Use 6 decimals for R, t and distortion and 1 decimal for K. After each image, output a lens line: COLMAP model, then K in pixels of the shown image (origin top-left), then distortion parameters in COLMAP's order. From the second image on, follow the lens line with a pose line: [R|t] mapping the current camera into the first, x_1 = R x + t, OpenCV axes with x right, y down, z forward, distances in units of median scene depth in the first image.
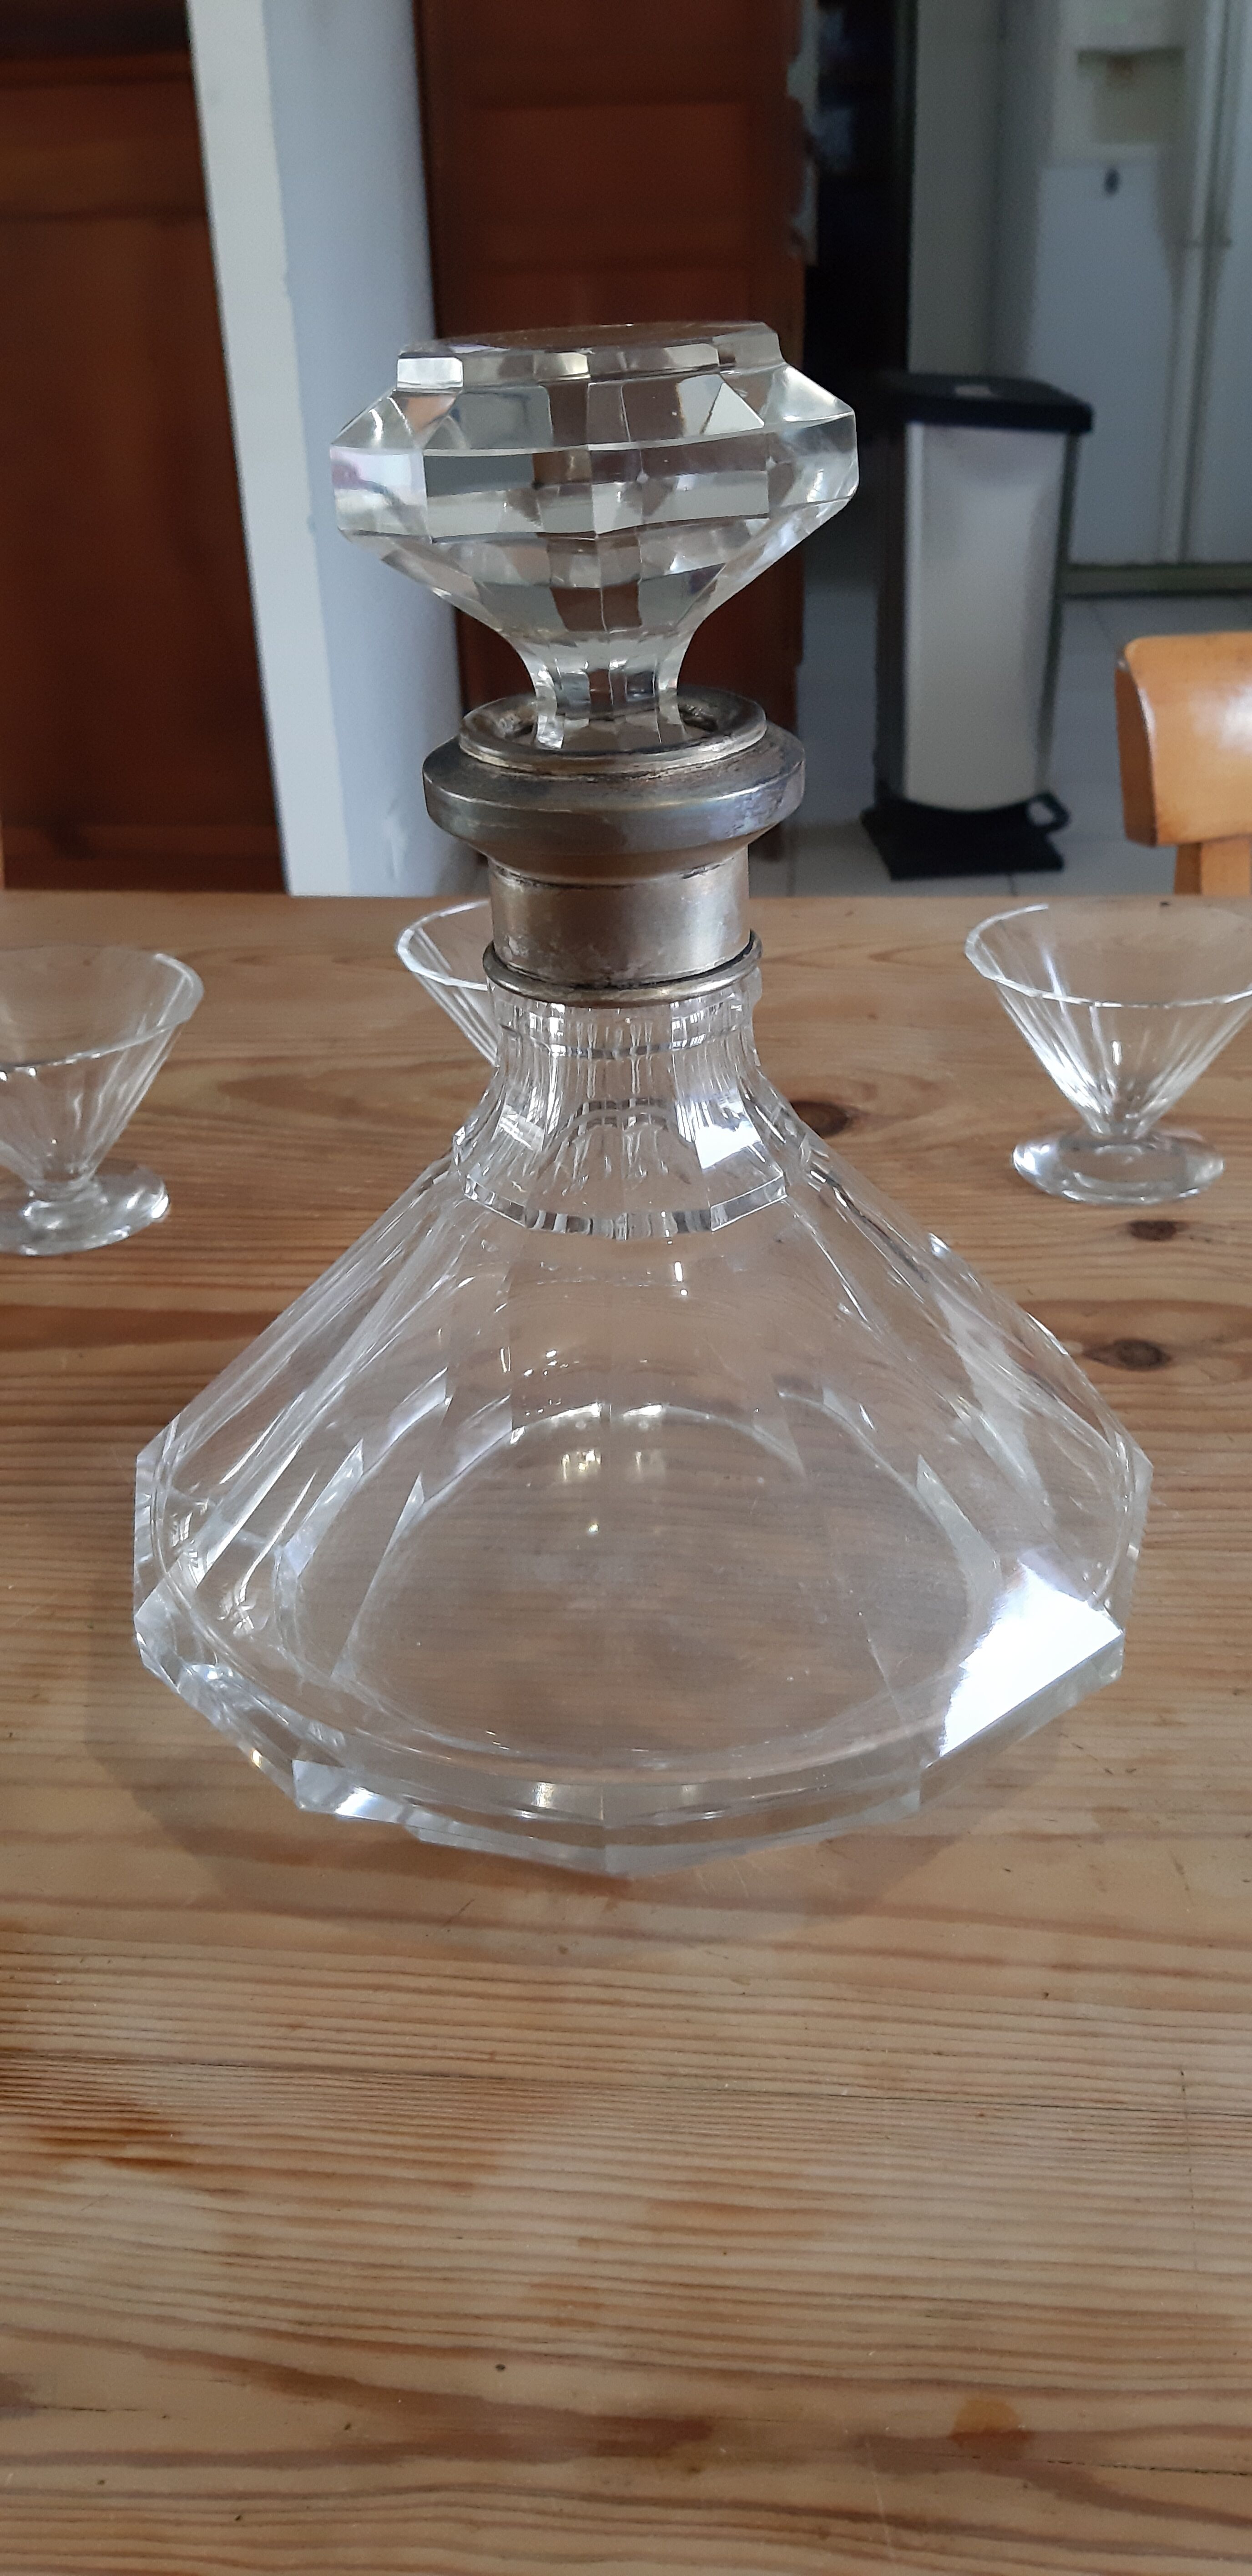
lens RADIAL K [[2074.9, 0, 643.6], [0, 2074.9, 1252.2], [0, 0, 1]] dist [0.070161, -0.164600]
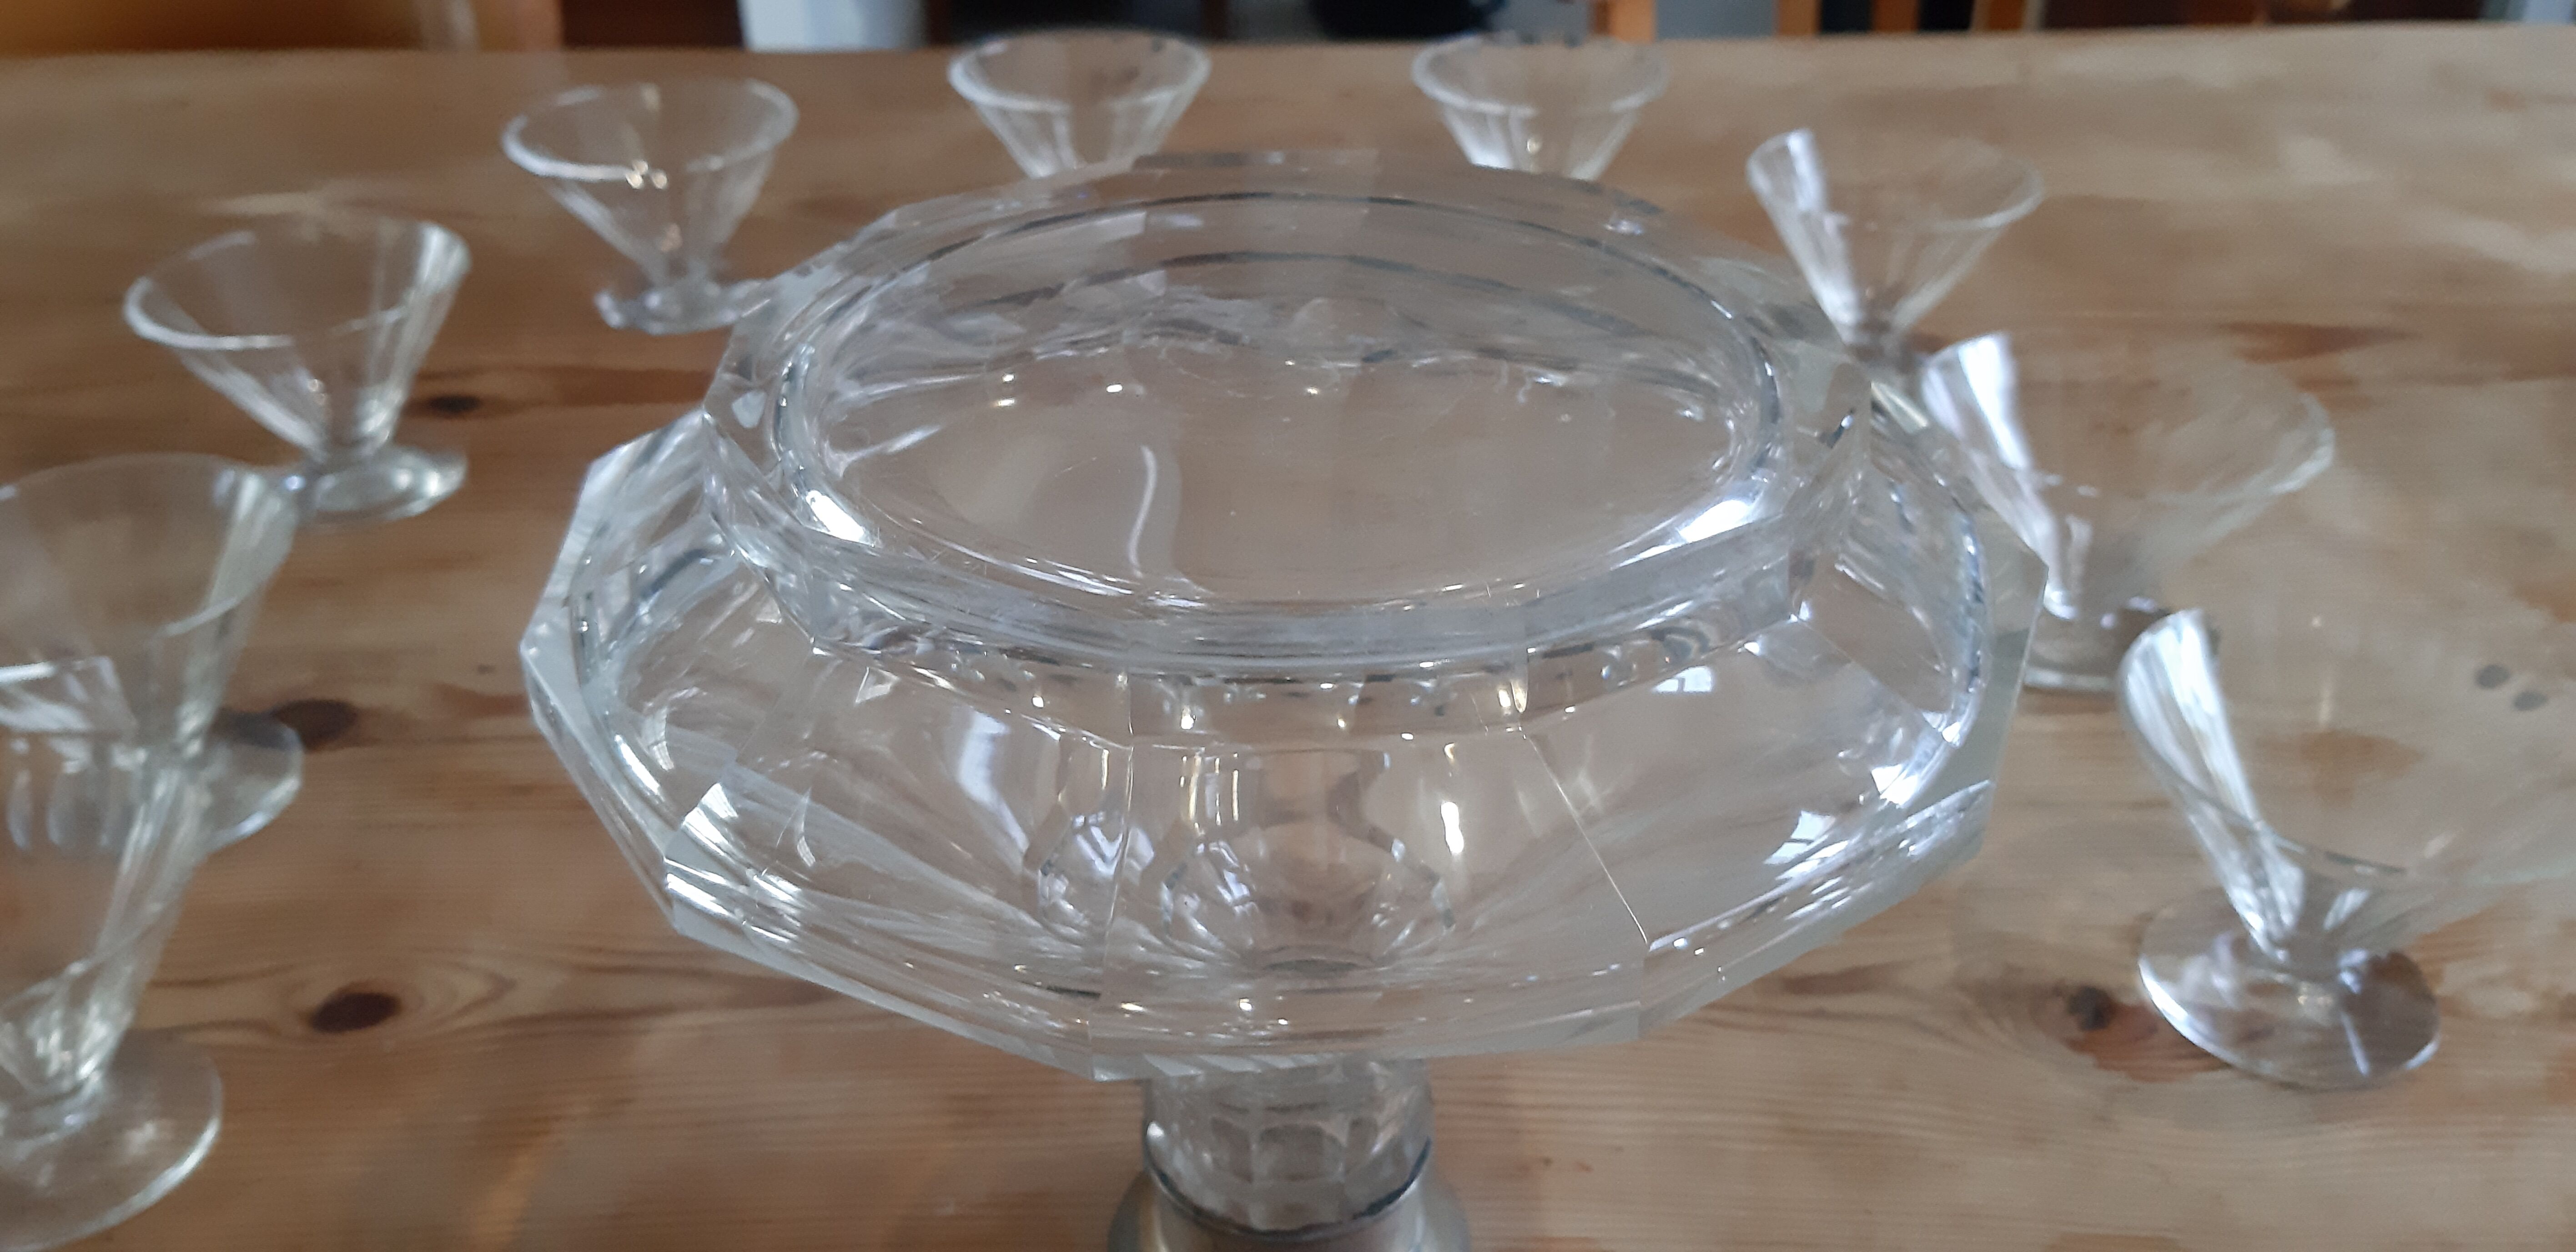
lens RADIAL K [[2074.9, 0, 1271.9], [0, 2074.9, 605.6], [0, 0, 1]] dist [0.070161, -0.164600]
pose [[0.995703, -0.030710, 0.087359, -0.075242], [0.024622, 0.997248, 0.069927, 0.129222], [-0.089266, -0.067476, 0.993720, -0.407344]]
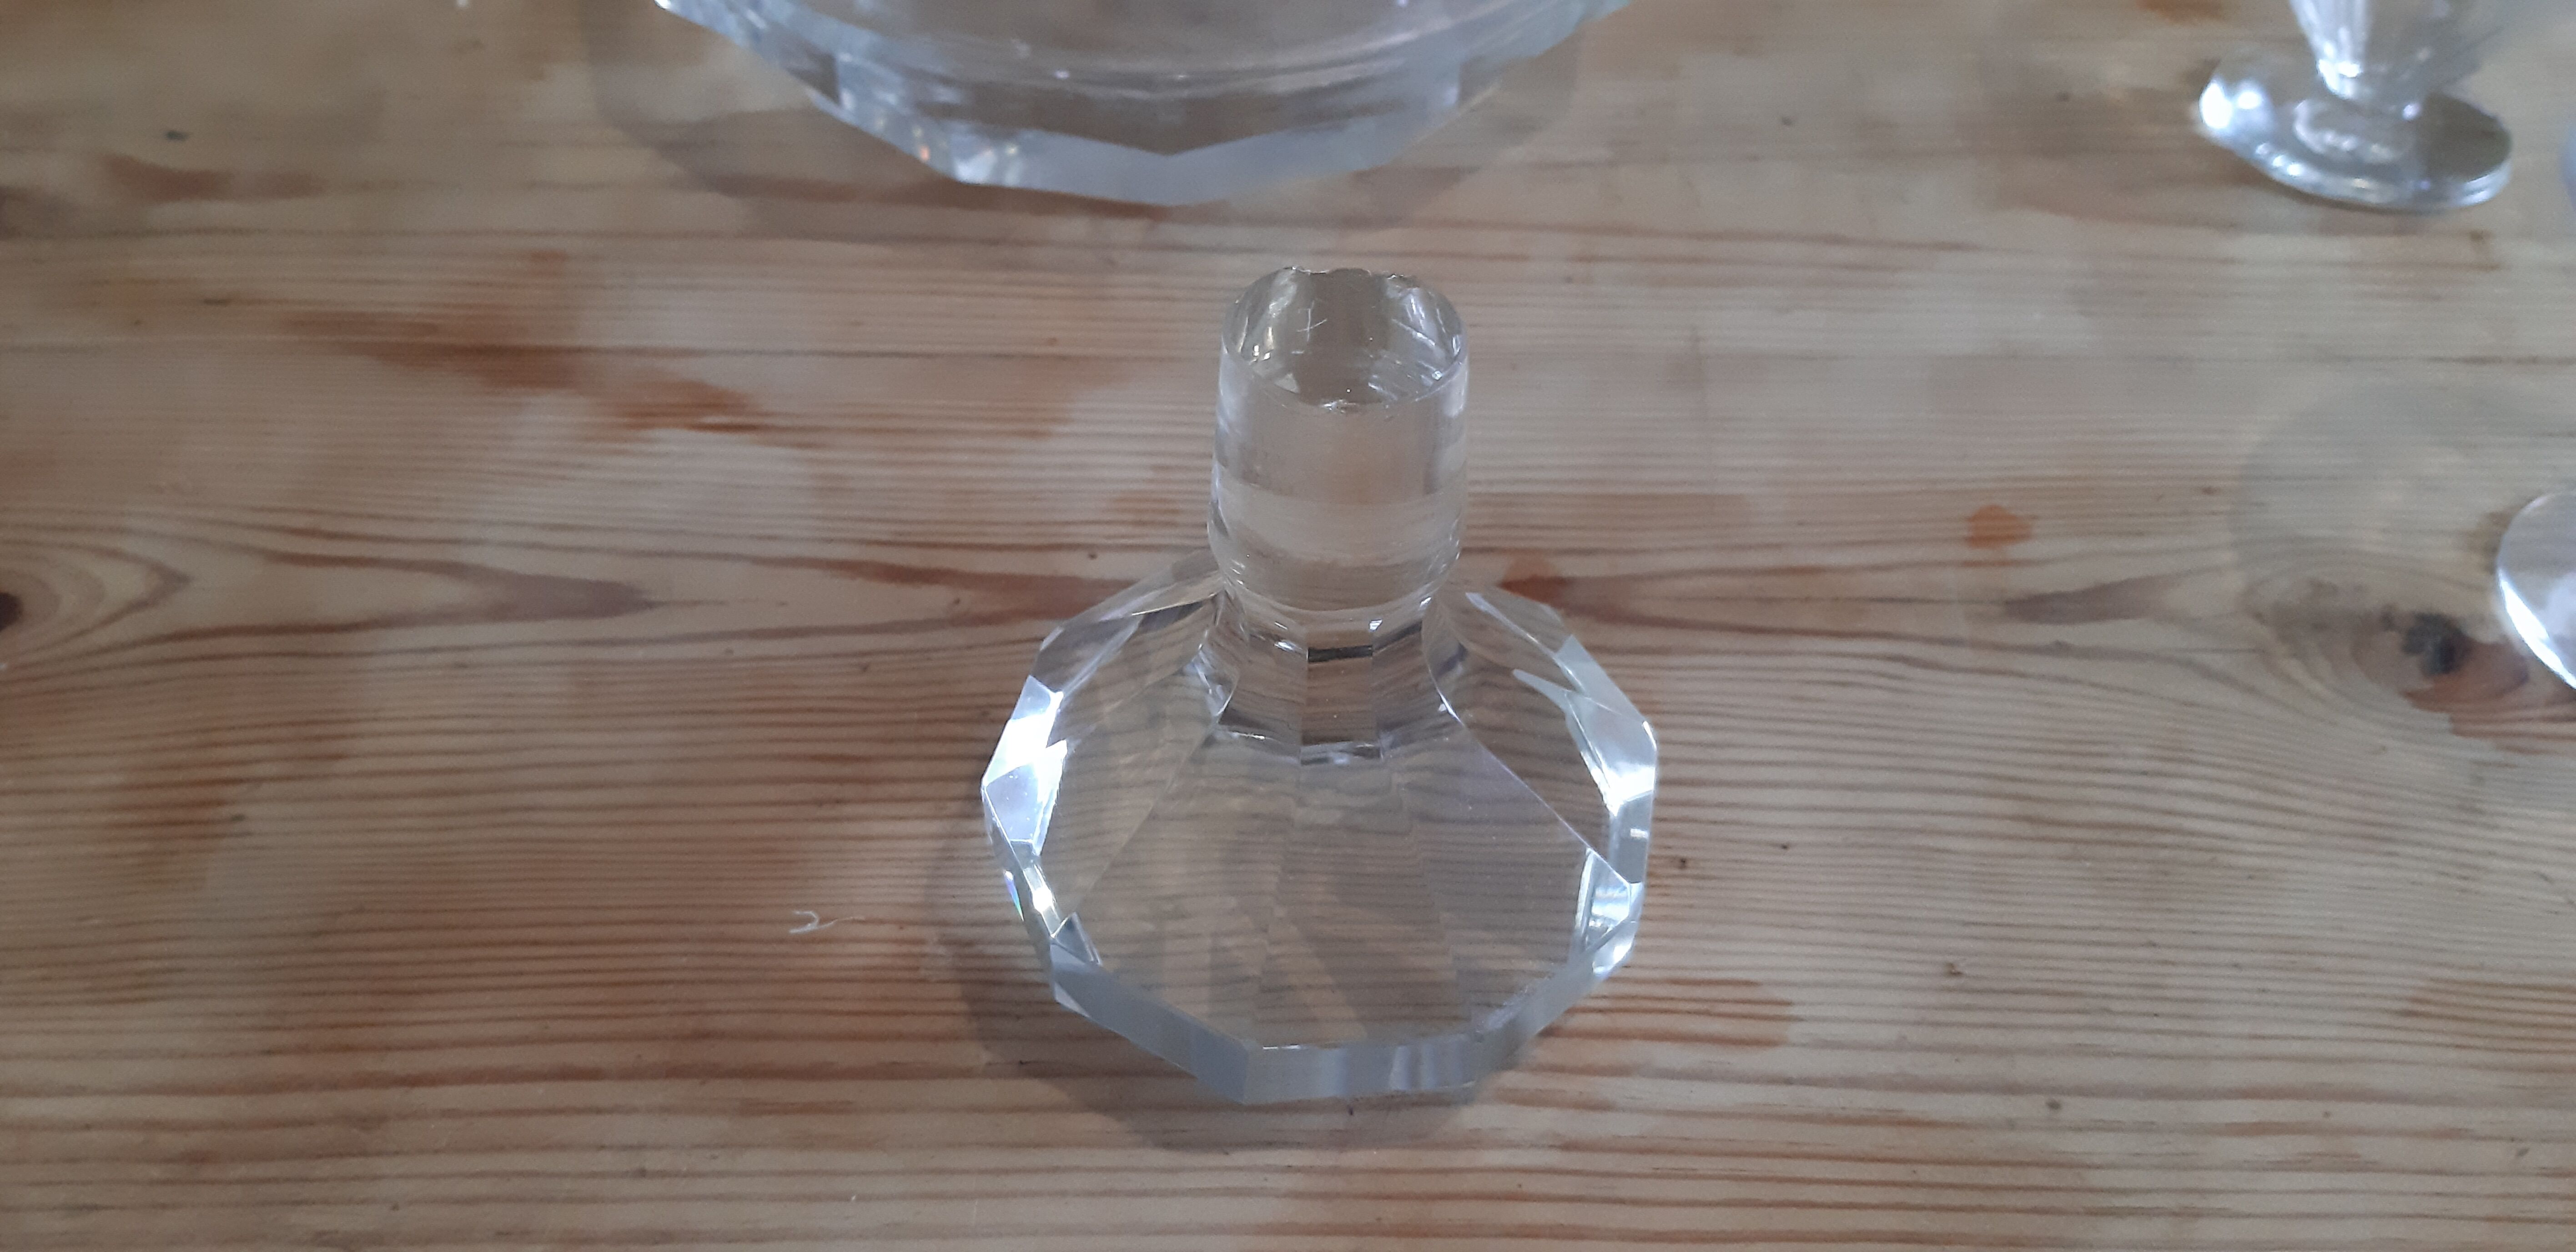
lens RADIAL K [[2074.9, 0, 1273.1], [0, 2074.9, 624.1], [0, 0, 1]] dist [0.070161, -0.164600]
pose [[0.993746, -0.036584, 0.105504, -0.068613], [0.004650, 0.957547, 0.288240, 0.196906], [-0.111570, -0.285947, 0.951728, -0.041360]]
